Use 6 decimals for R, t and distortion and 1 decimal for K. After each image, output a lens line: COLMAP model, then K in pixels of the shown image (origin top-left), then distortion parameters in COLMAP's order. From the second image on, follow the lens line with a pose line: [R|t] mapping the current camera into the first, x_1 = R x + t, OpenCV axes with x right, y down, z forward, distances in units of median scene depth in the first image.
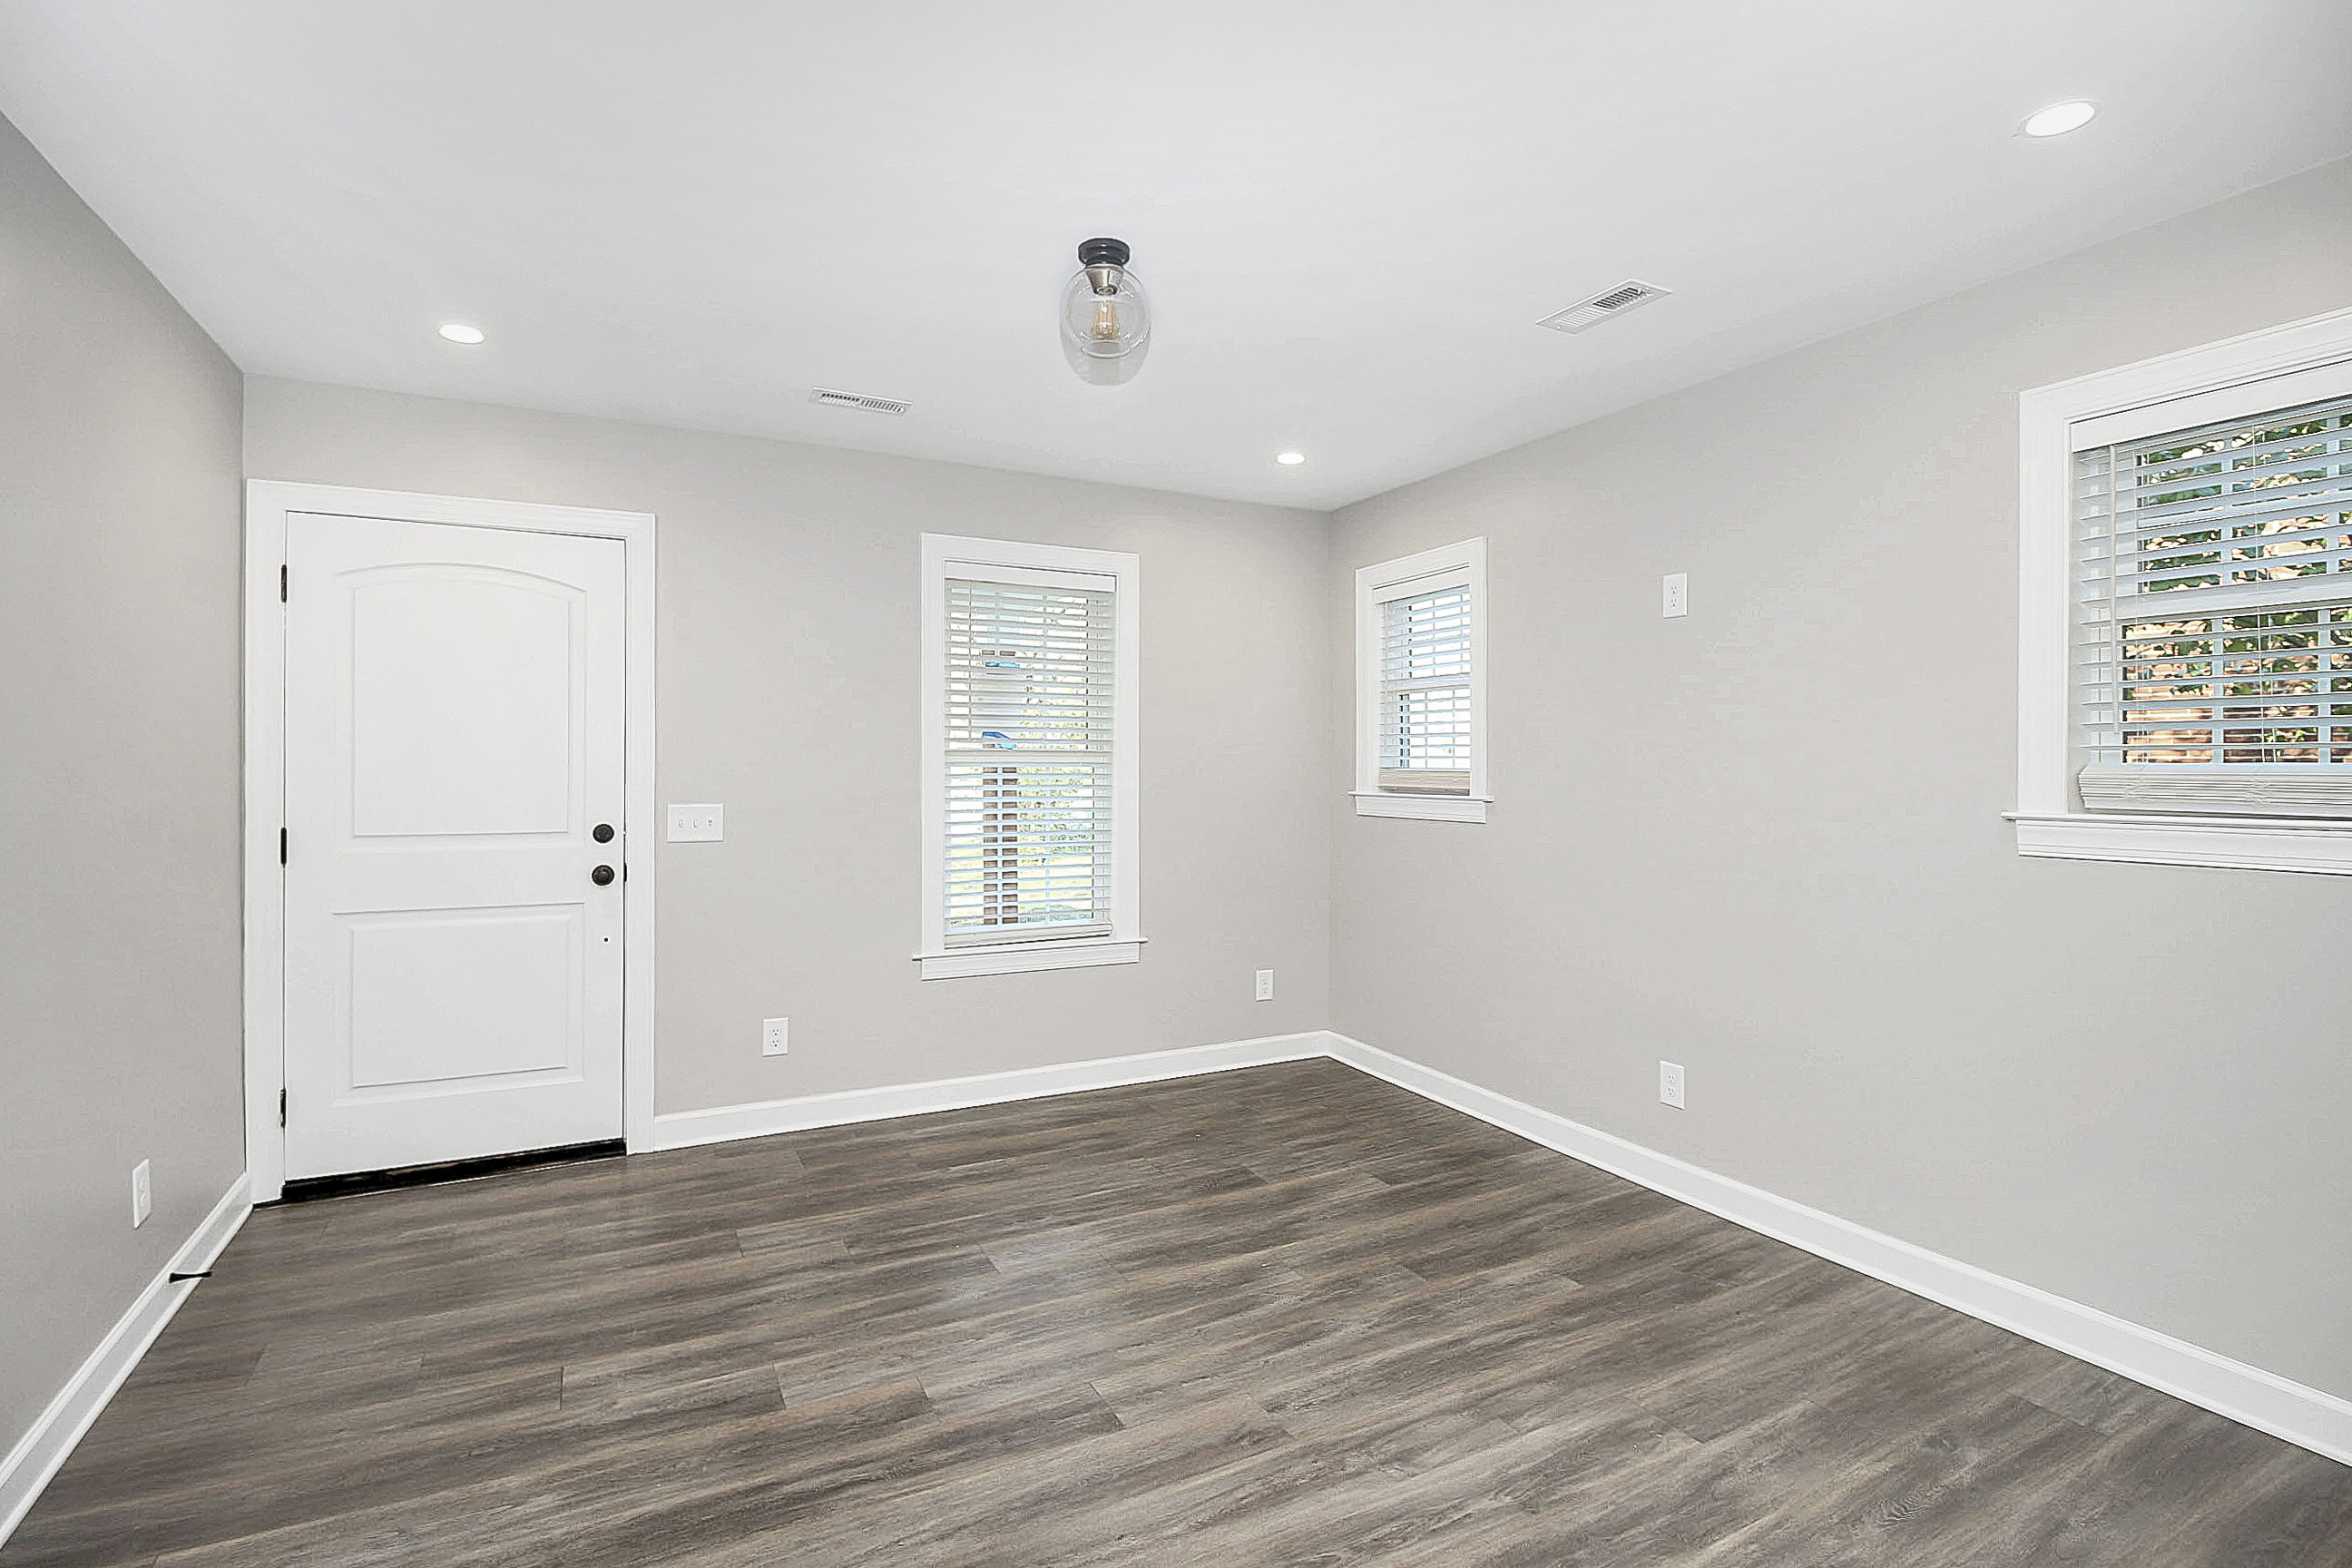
lens RADIAL K [[1090.6, 0, 1157.2], [0, 1090.6, 768.7], [0, 0, 1]] dist [0.004192, -0.010162]
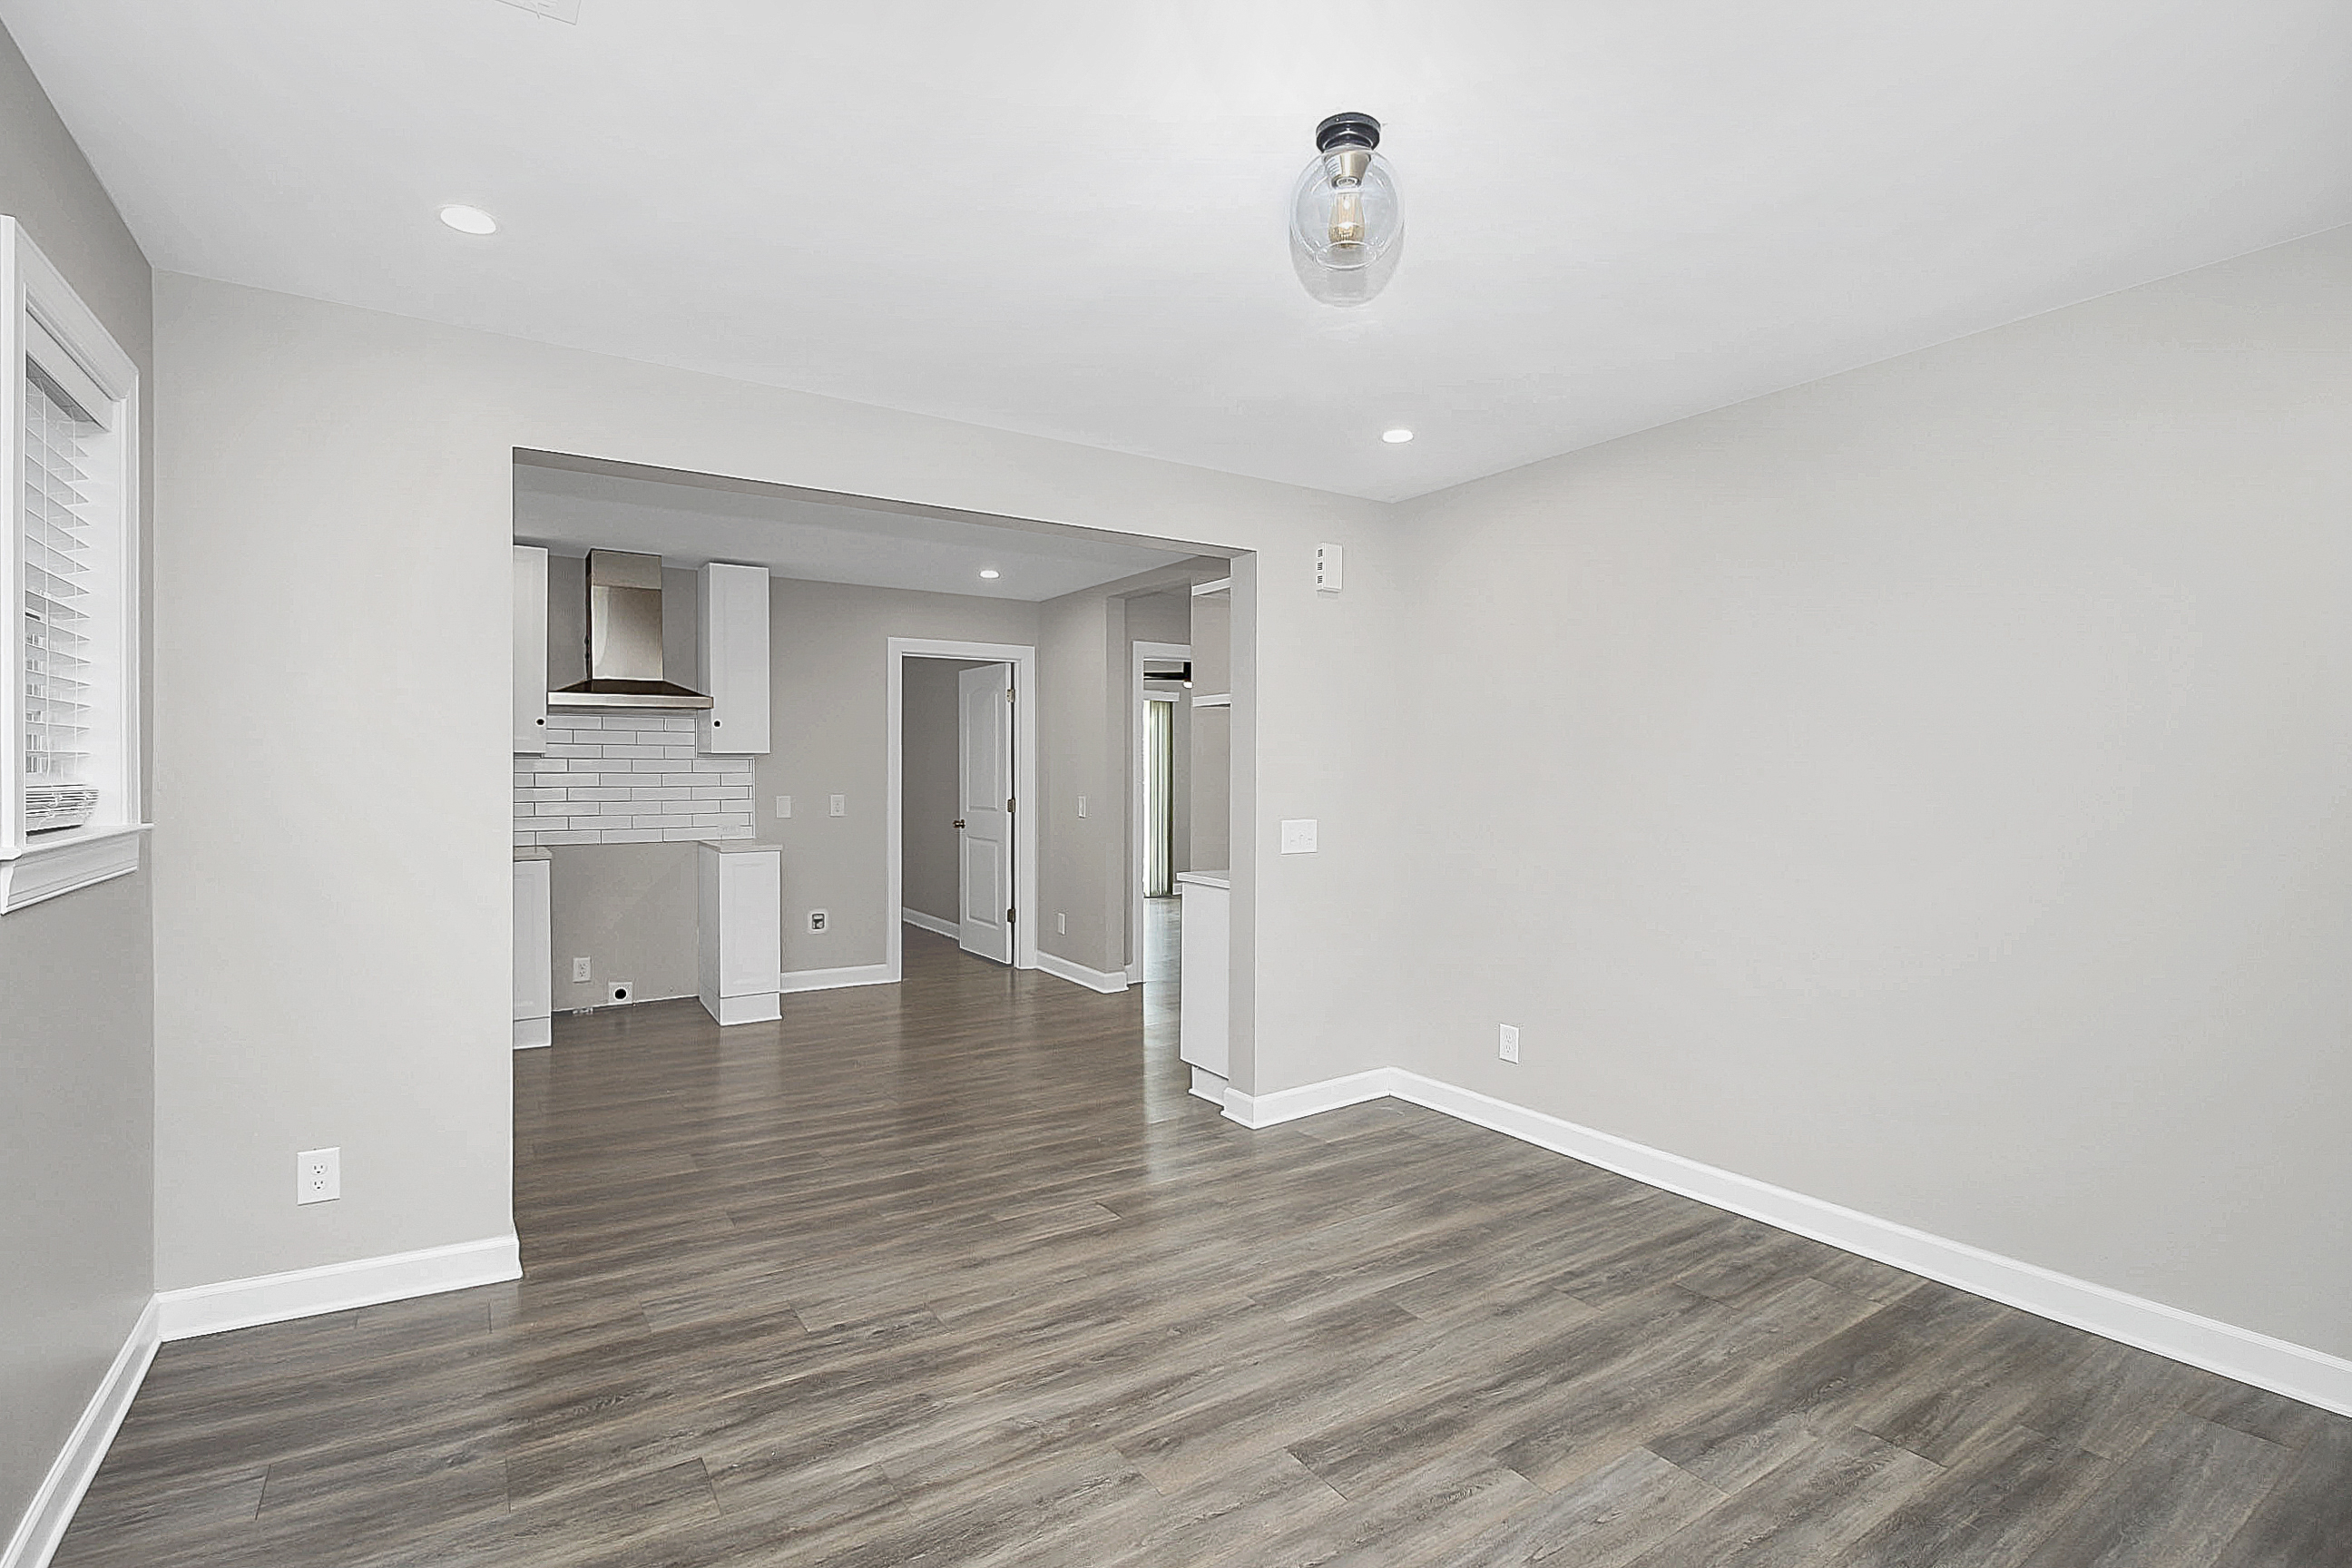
lens RADIAL K [[1099.8, 0, 1179.8], [0, 1099.8, 773.3], [0, 0, 1]] dist [0.000196, -0.000423]
pose [[-0.993661, -0.004606, -0.112326, 0.169543], [-0.005048, 0.999981, 0.003648, -0.004930], [0.112307, 0.004192, -0.993665, 1.867654]]
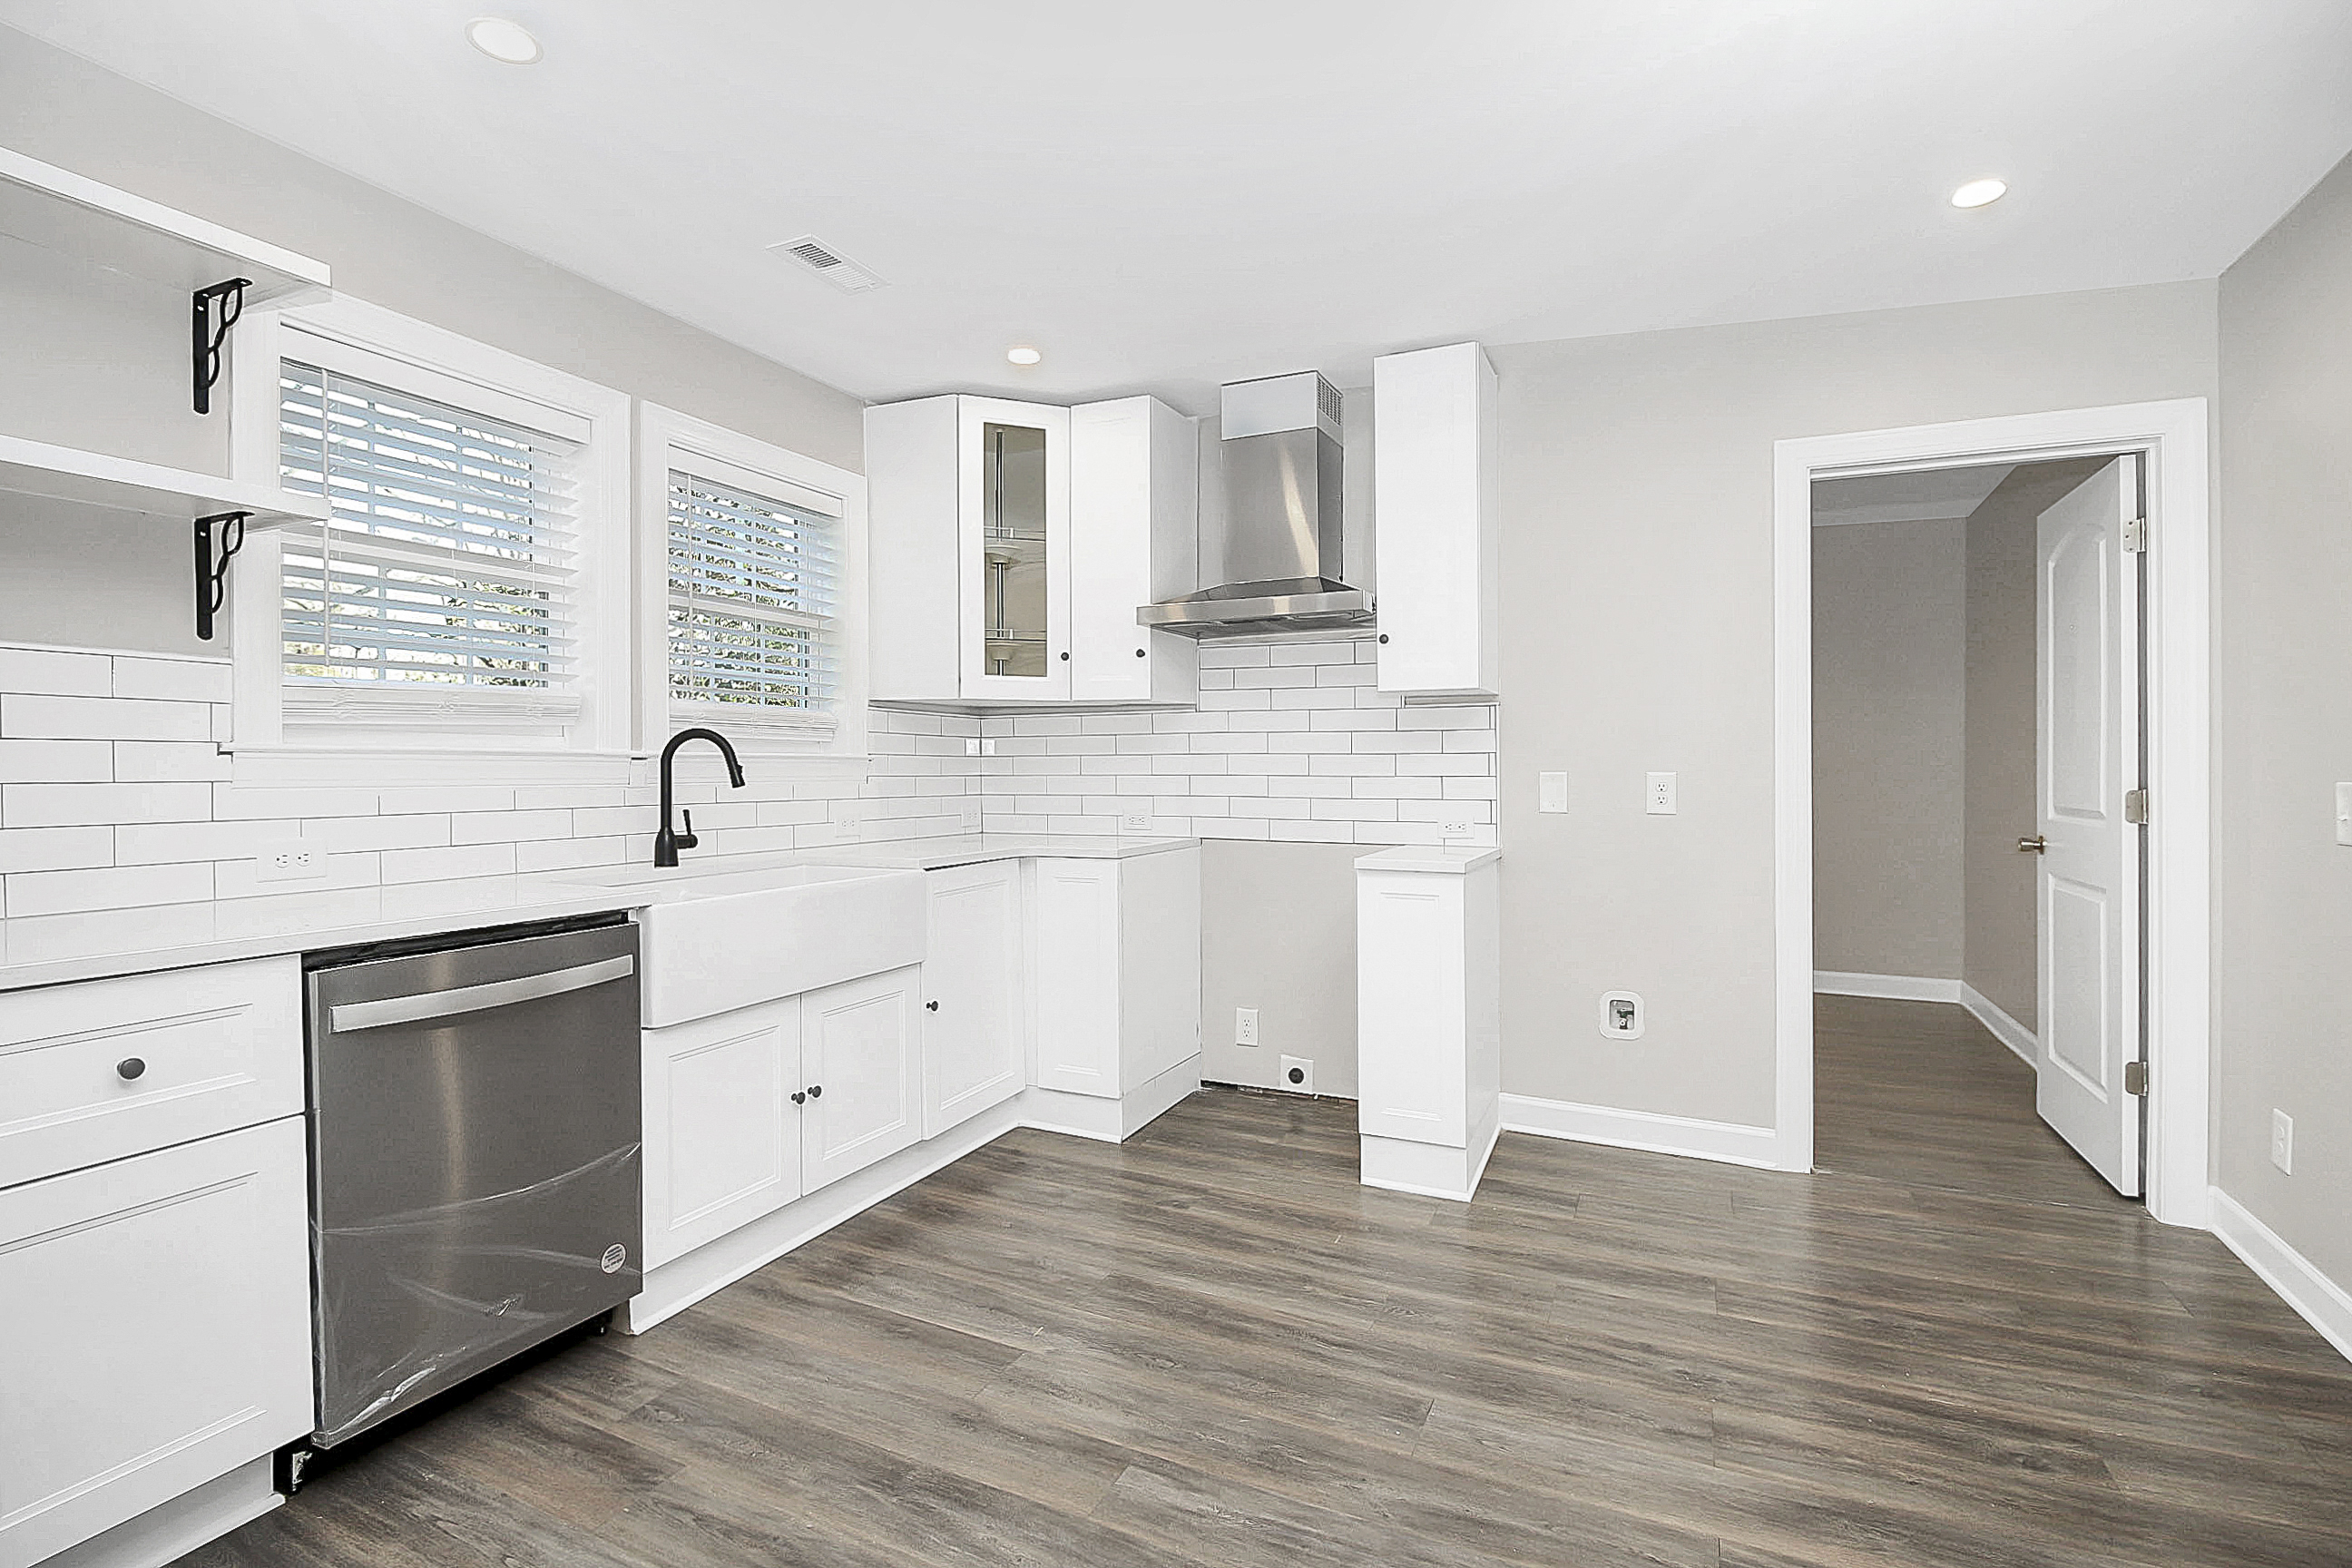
lens RADIAL K [[1089.9, 0, 1176.0], [0, 1089.9, 784.0], [0, 0, 1]] dist [0.004935, -0.011741]
pose [[-0.612022, -0.017759, 0.790641, -0.005791], [-0.003539, 0.999799, 0.019717, 0.056521], [-0.790833, 0.009269, -0.611962, 0.295183]]
